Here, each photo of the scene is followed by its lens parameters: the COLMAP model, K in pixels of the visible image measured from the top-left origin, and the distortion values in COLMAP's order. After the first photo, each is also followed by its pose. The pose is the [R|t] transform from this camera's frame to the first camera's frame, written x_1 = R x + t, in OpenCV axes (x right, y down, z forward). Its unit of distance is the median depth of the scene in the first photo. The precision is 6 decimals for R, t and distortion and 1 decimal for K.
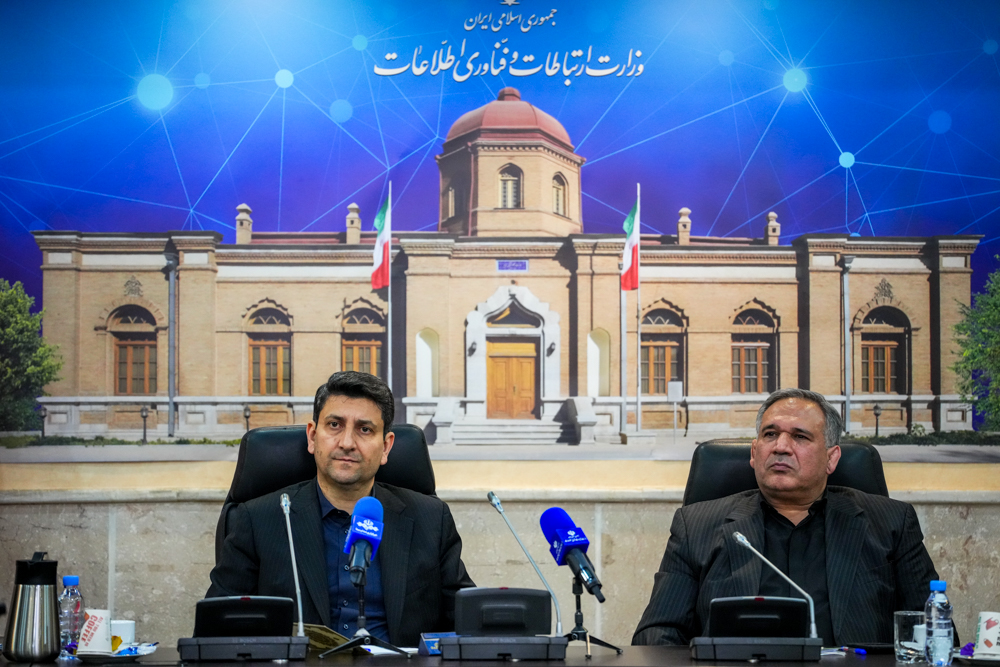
lens RADIAL K [[5073.6, 0, 503.8], [0, 5073.6, 323.4], [0, 0, 1]] dist [2.173945, 0.000000]
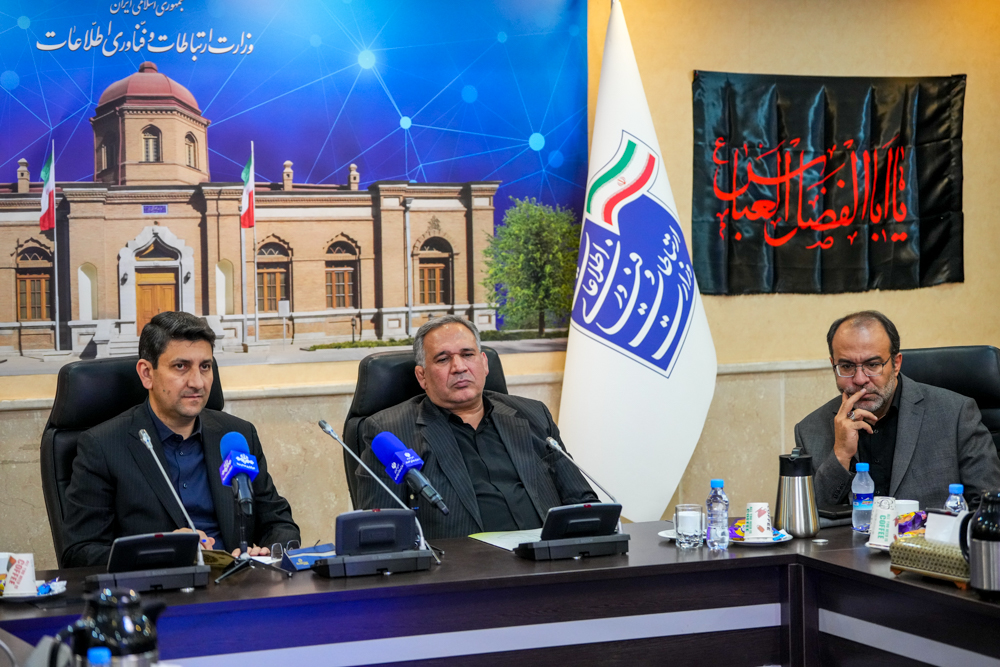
lens RADIAL K [[2580.6, 0, 498.7], [0, 2580.6, 326.4], [0, 0, 1]] dist [0.294178, 0.000000]
pose [[0.926442, -0.033867, 0.374911, -0.155466], [0.015825, 0.998568, 0.051097, -0.013822], [-0.376105, -0.041405, 0.925652, 0.394959]]
